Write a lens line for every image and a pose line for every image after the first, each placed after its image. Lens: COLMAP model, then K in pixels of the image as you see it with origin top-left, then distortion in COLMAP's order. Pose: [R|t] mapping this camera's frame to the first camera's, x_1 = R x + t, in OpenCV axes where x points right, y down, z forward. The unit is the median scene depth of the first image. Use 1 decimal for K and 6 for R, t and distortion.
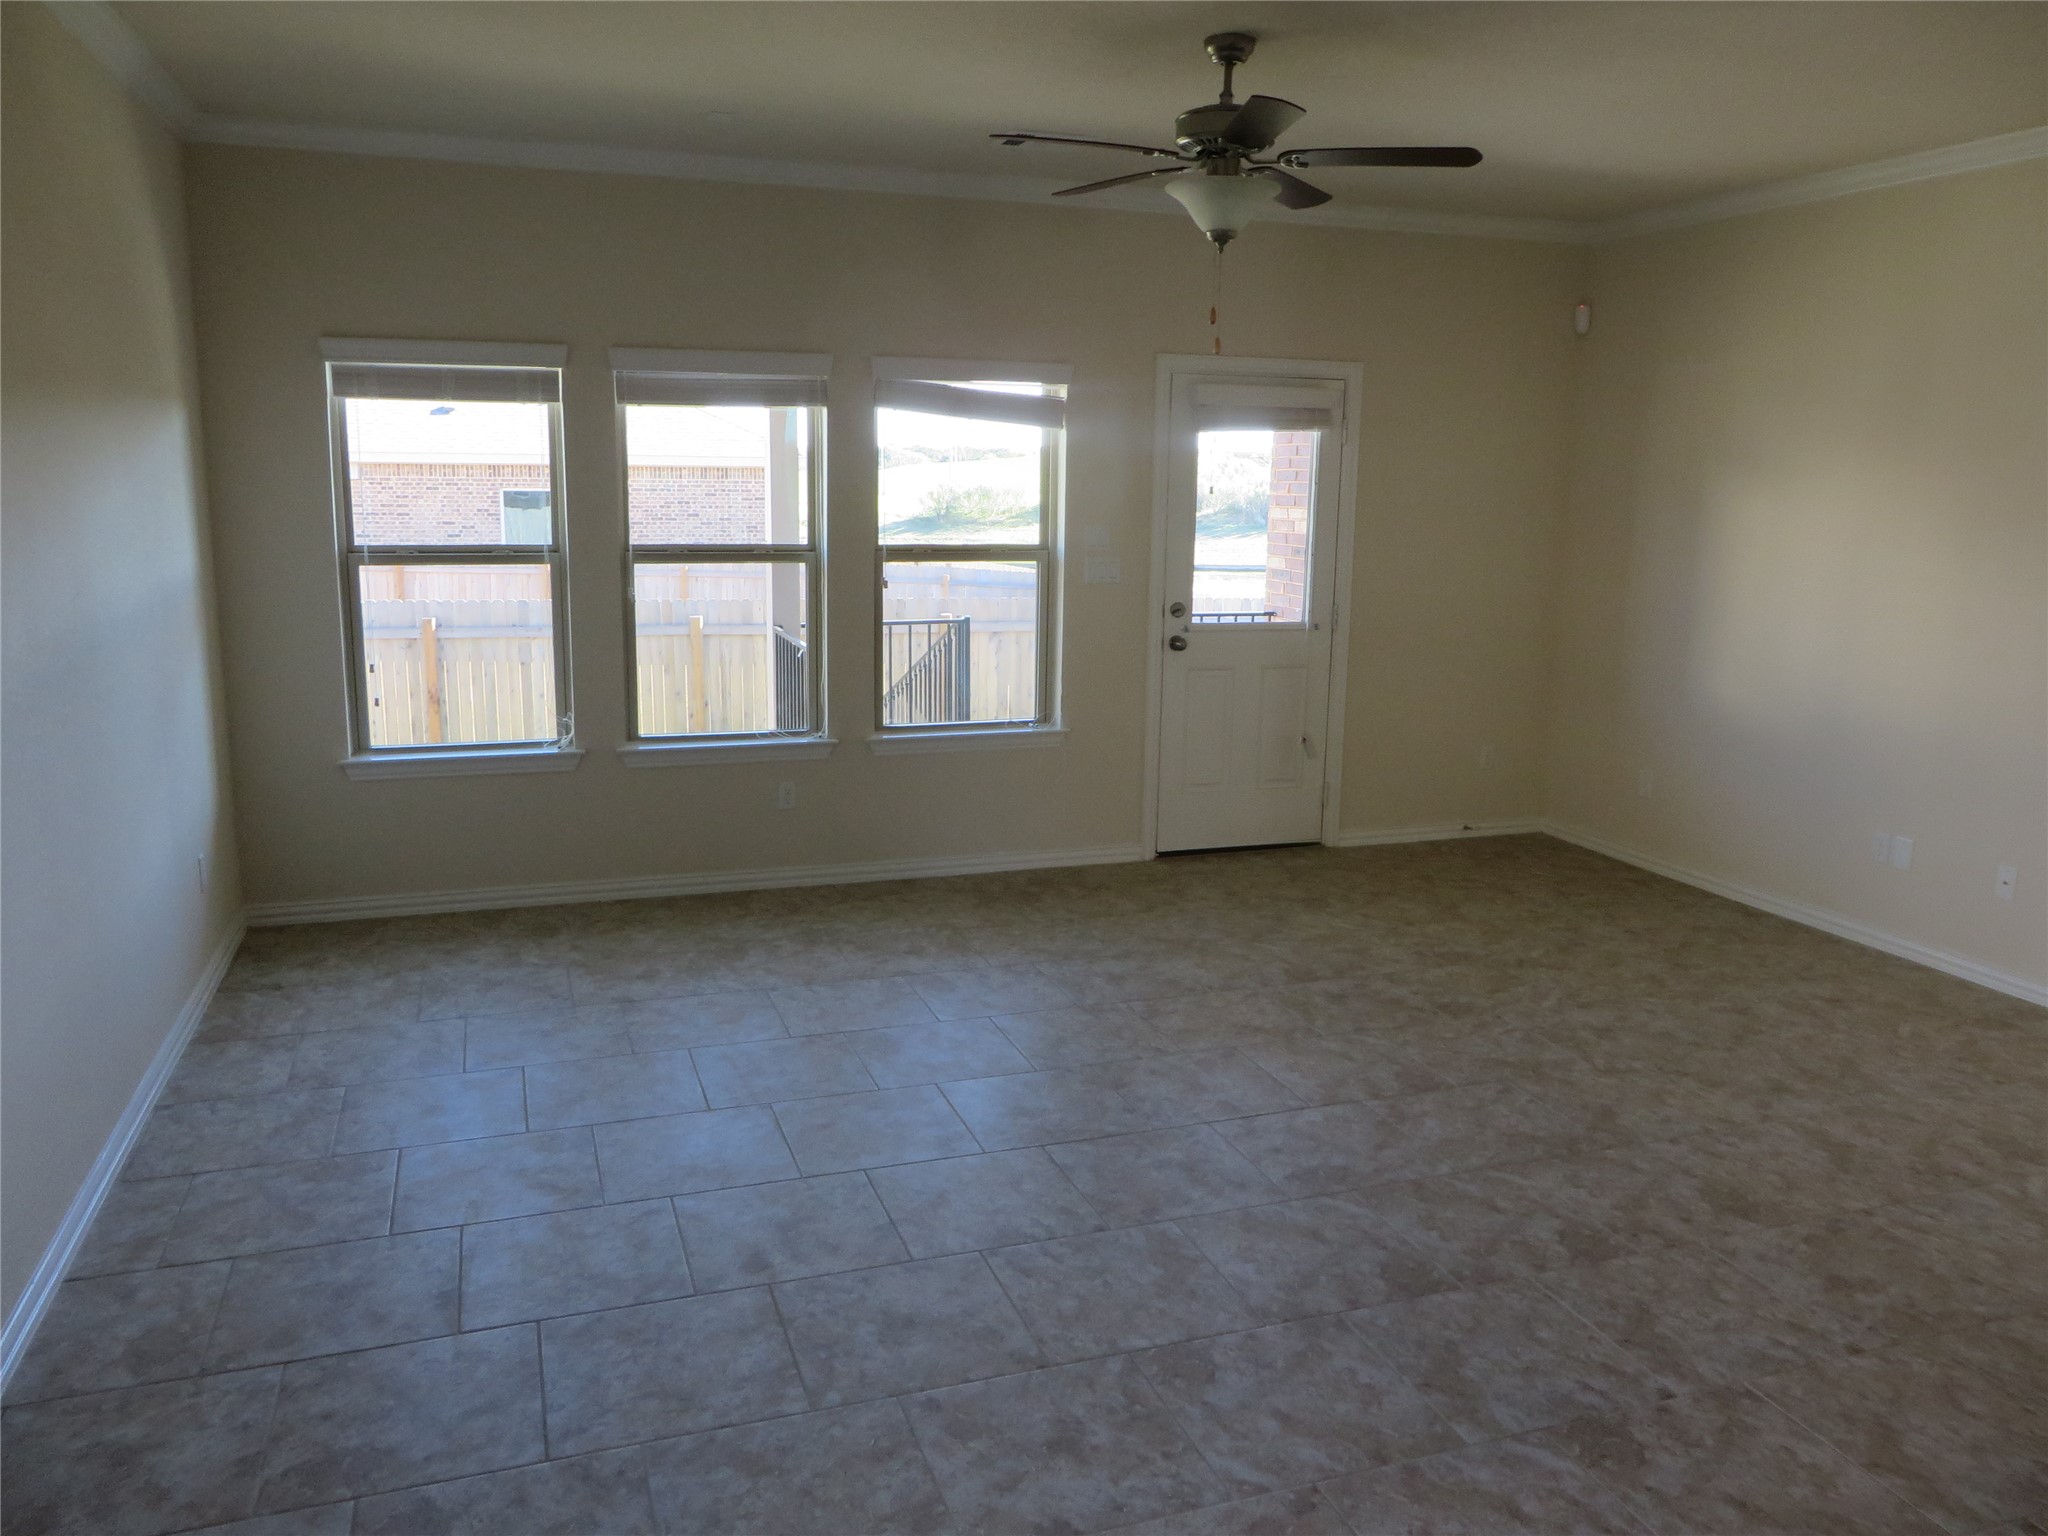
lens RADIAL K [[1536.6, 0, 1021.1], [0, 1536.6, 764.6], [0, 0, 1]] dist [-0.005962, -0.005980]
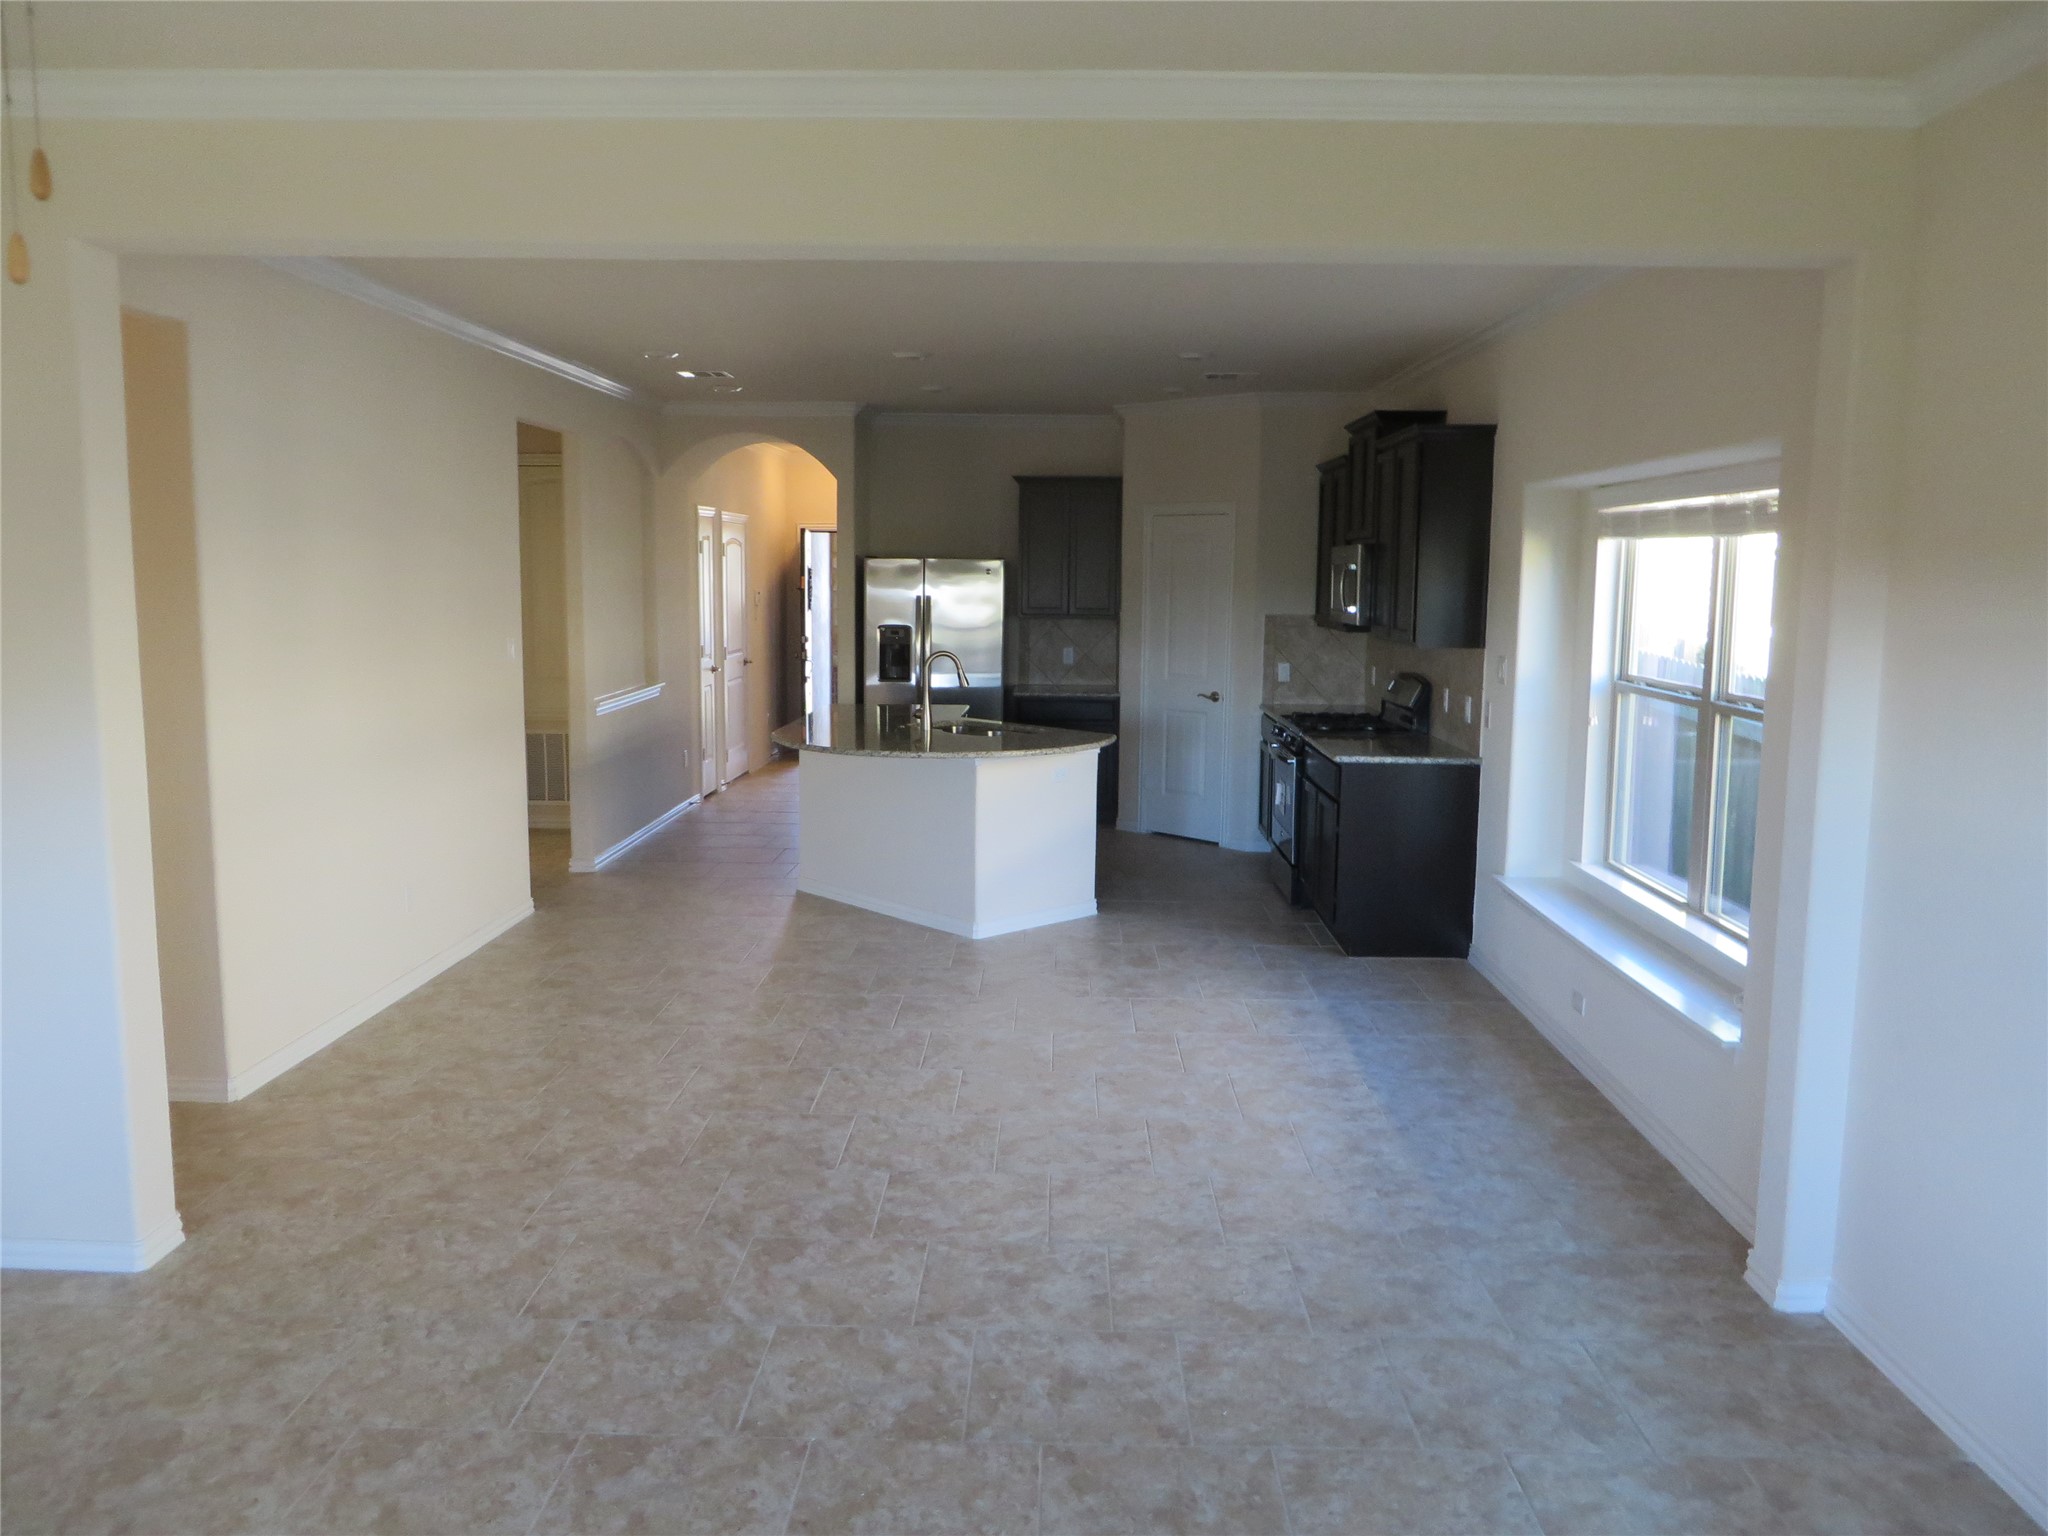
lens RADIAL K [[1536.6, 0, 1023.9], [0, 1536.6, 761.8], [0, 0, 1]] dist [-0.005962, -0.005980]
pose [[-0.936919, -0.067225, 0.343021, -0.168214], [0.044113, 0.950746, 0.306815, -0.212253], [-0.346751, 0.302593, -0.887807, 1.015984]]
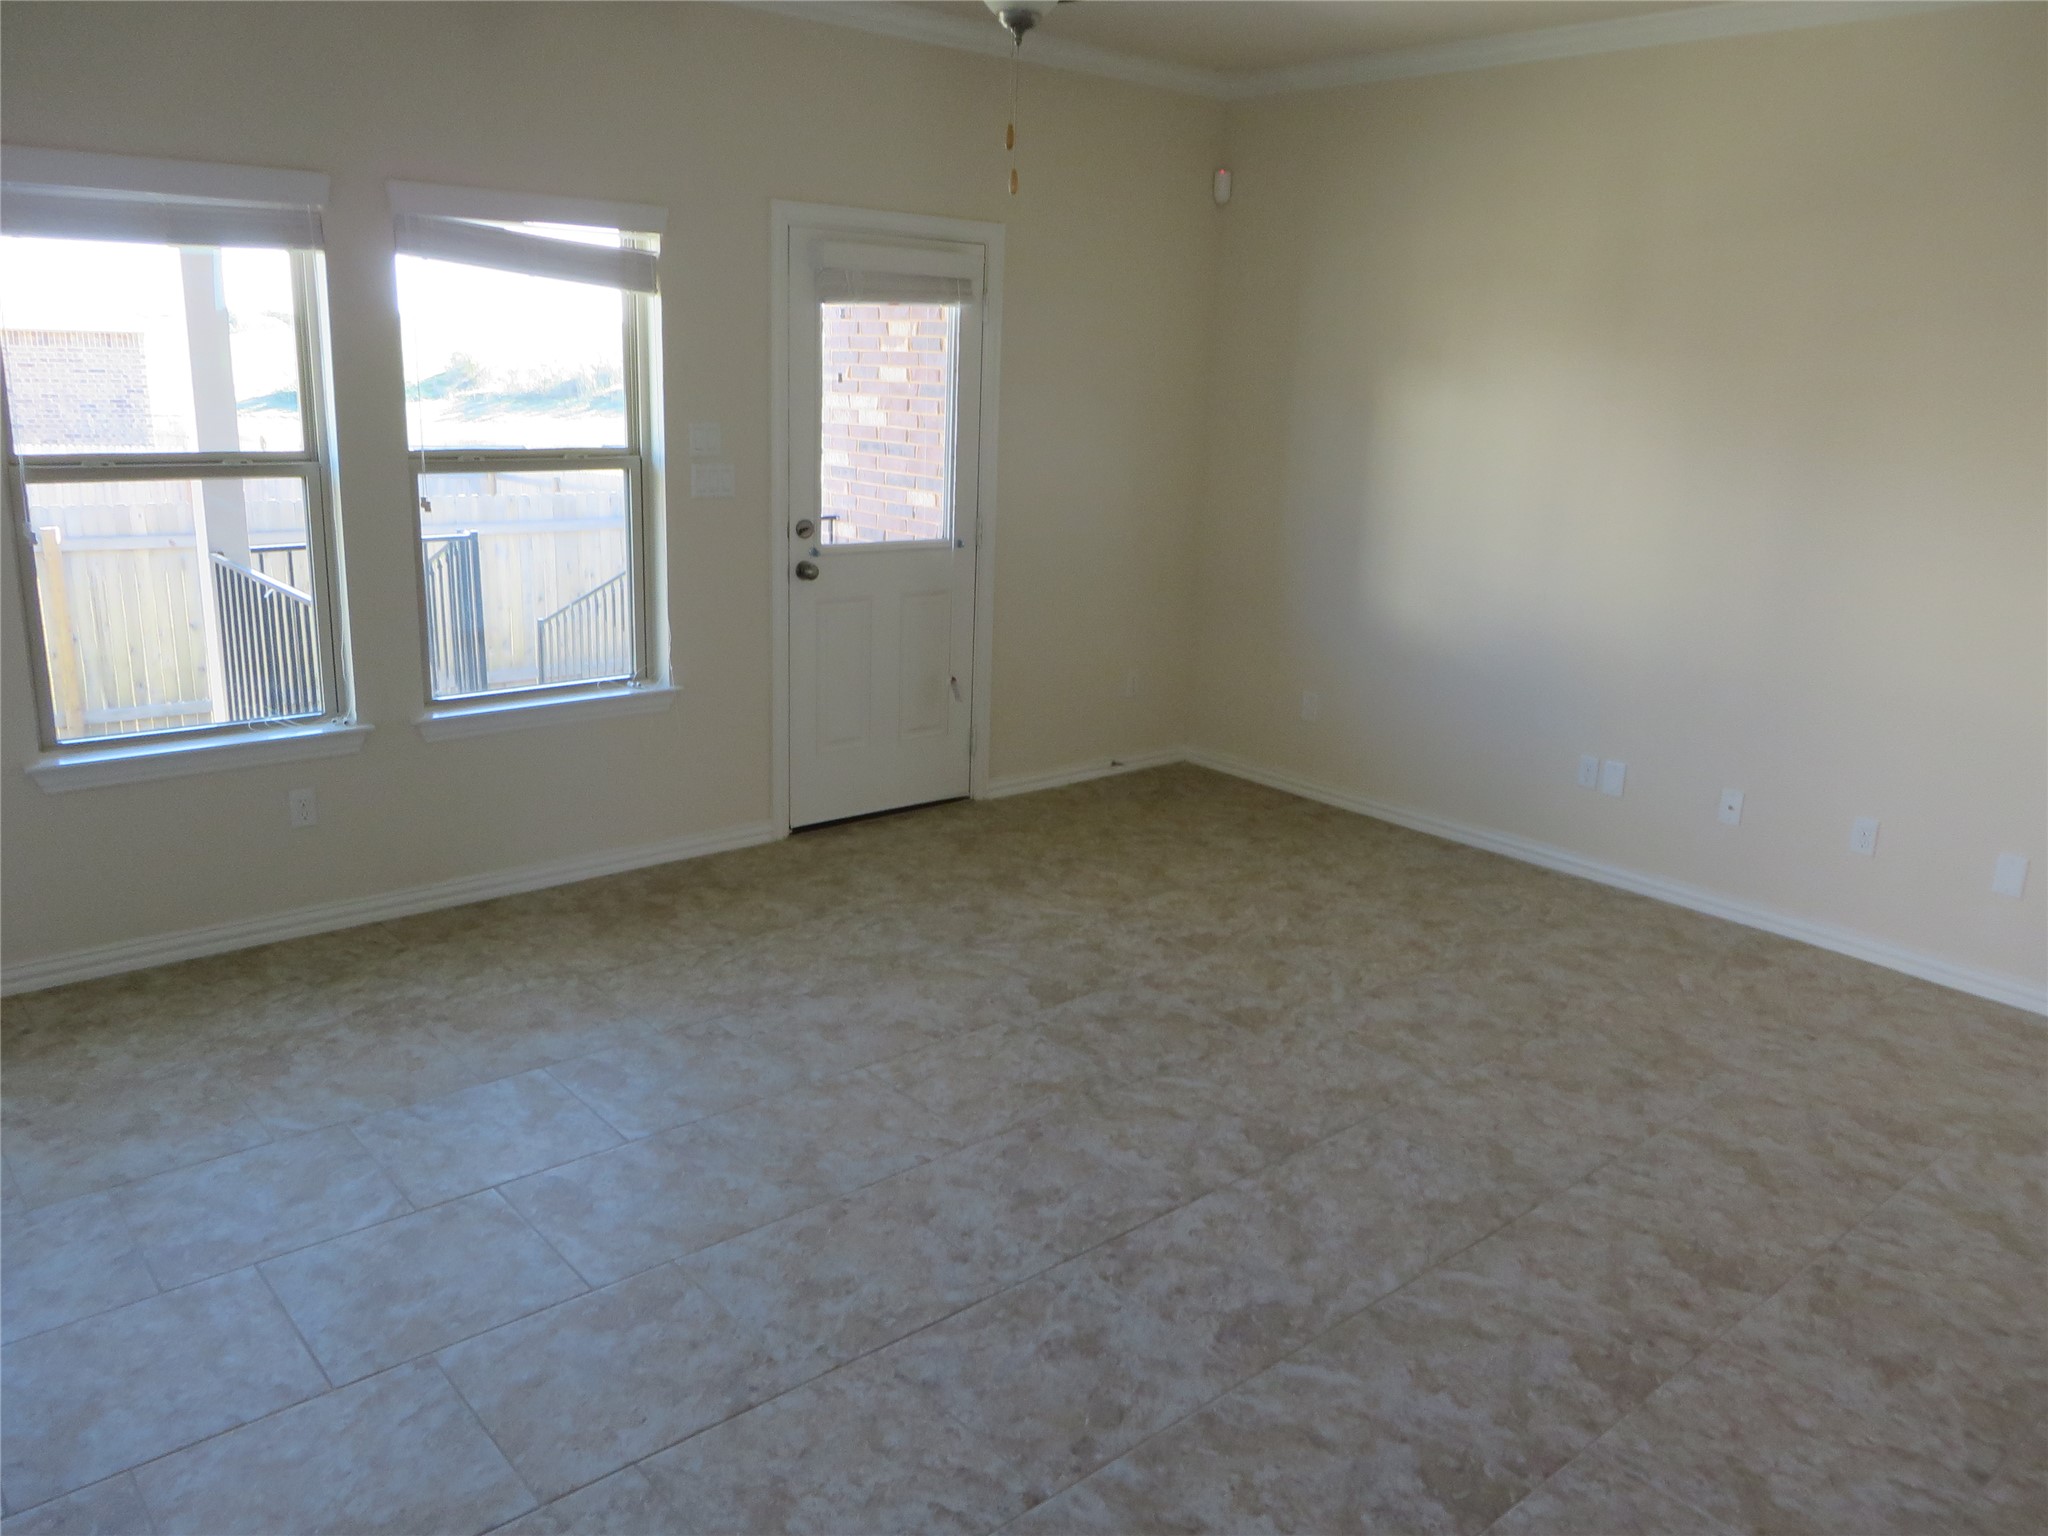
lens RADIAL K [[1536.6, 0, 1028.4], [0, 1536.6, 775.6], [0, 0, 1]] dist [-0.005962, -0.005980]
pose [[0.929093, -0.079687, 0.361160, -0.114357], [0.048777, 0.994384, 0.093924, -0.054460], [-0.366616, -0.069648, 0.927762, 0.262337]]
